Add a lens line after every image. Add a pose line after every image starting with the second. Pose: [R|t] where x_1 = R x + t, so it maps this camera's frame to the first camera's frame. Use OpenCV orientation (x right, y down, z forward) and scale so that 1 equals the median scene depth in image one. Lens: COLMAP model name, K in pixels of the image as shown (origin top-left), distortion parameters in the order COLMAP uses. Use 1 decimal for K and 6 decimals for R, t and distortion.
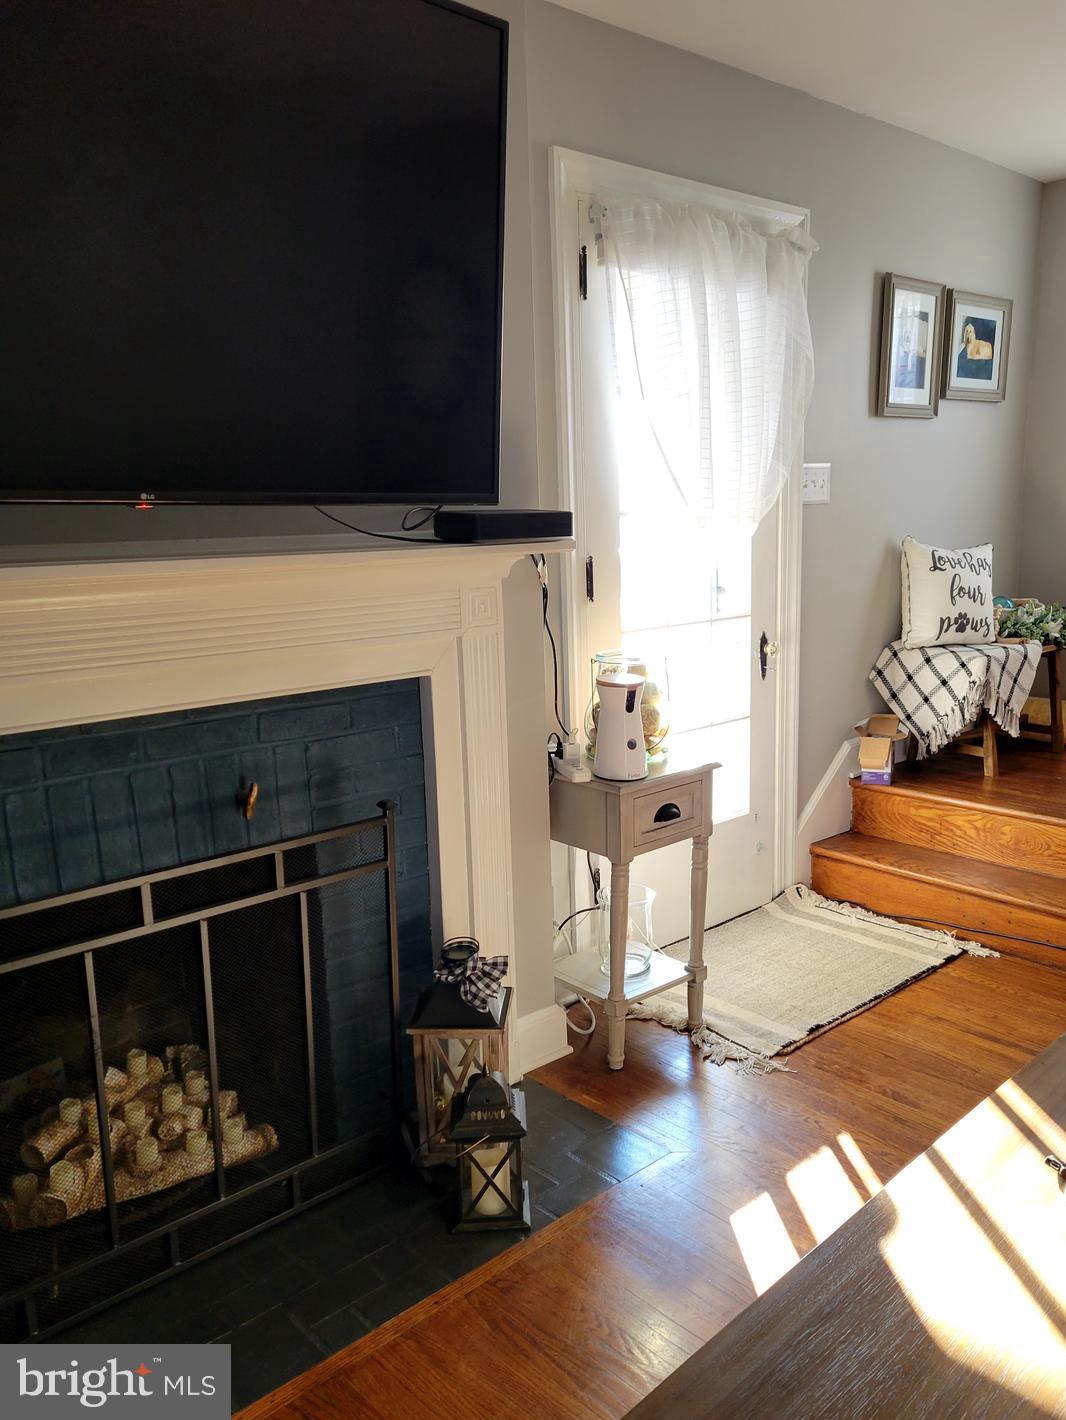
lens RADIAL K [[1185.7, 0, 534.1], [0, 1185.7, 713.1], [0, 0, 1]] dist [0.004651, 0.000899]
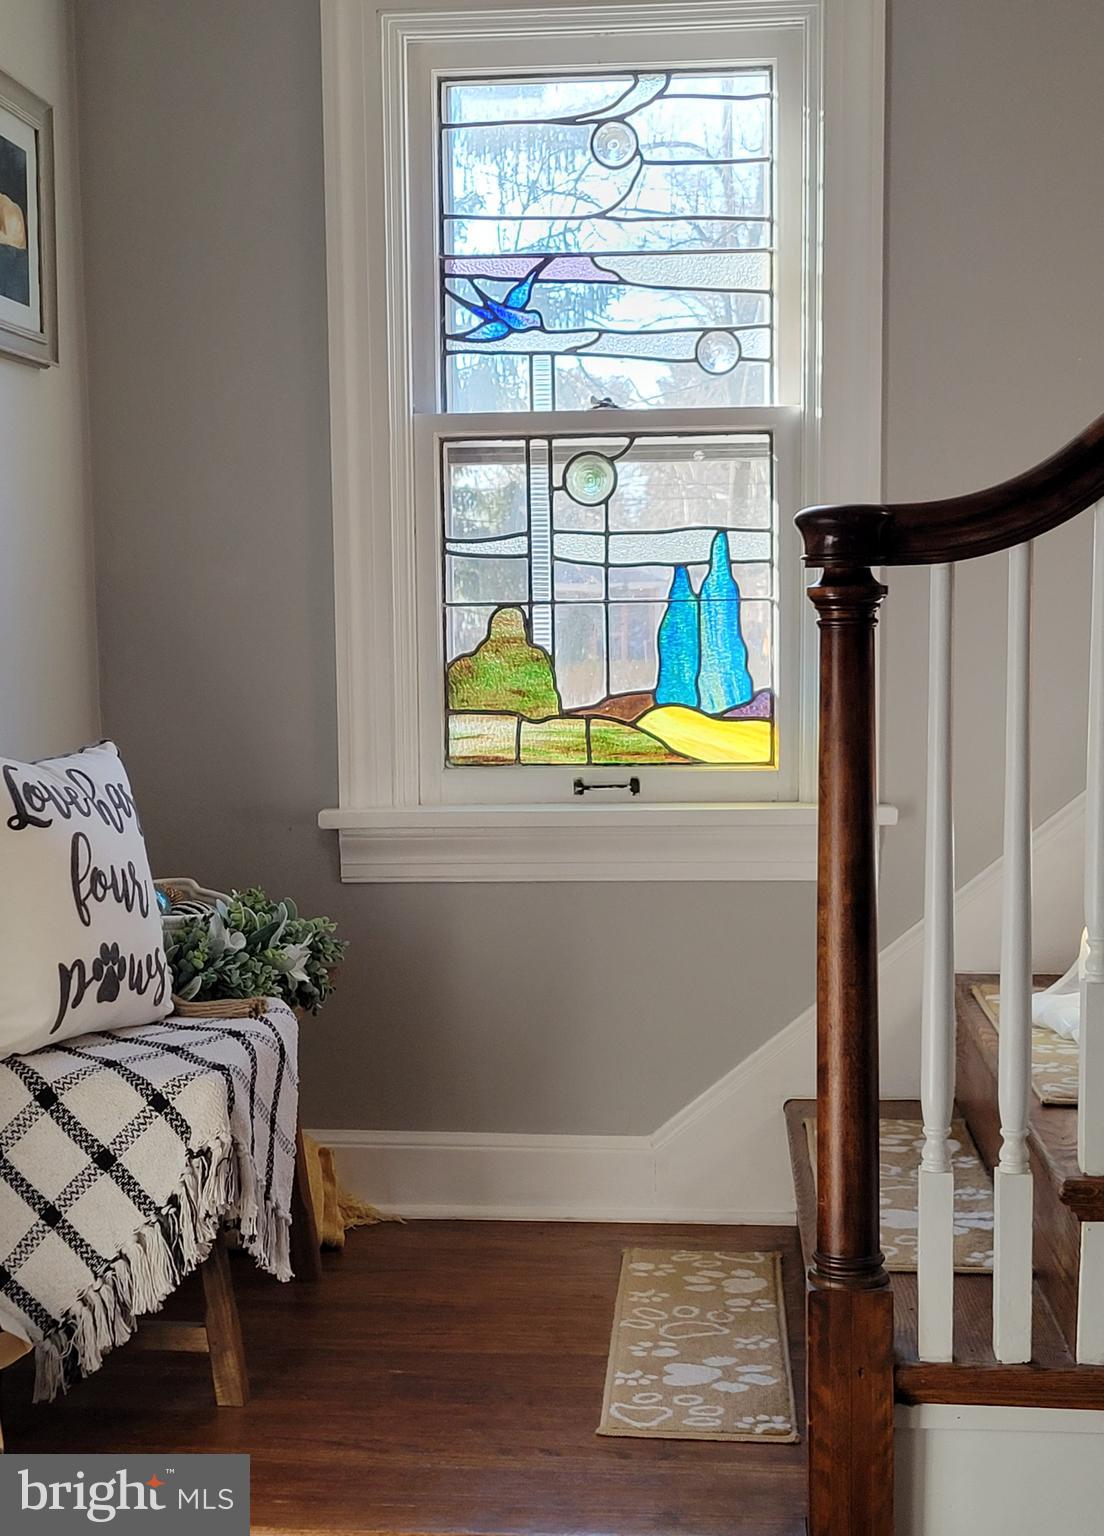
lens RADIAL K [[2407.8, 0, 551.3], [0, 2407.8, 772.6], [0, 0, 1]] dist [0.019832, 0.000000]
pose [[0.726304, -0.038280, 0.686307, -0.026444], [0.113095, 0.991496, -0.064383, -0.074882], [-0.678006, 0.124380, 0.724457, 0.398950]]
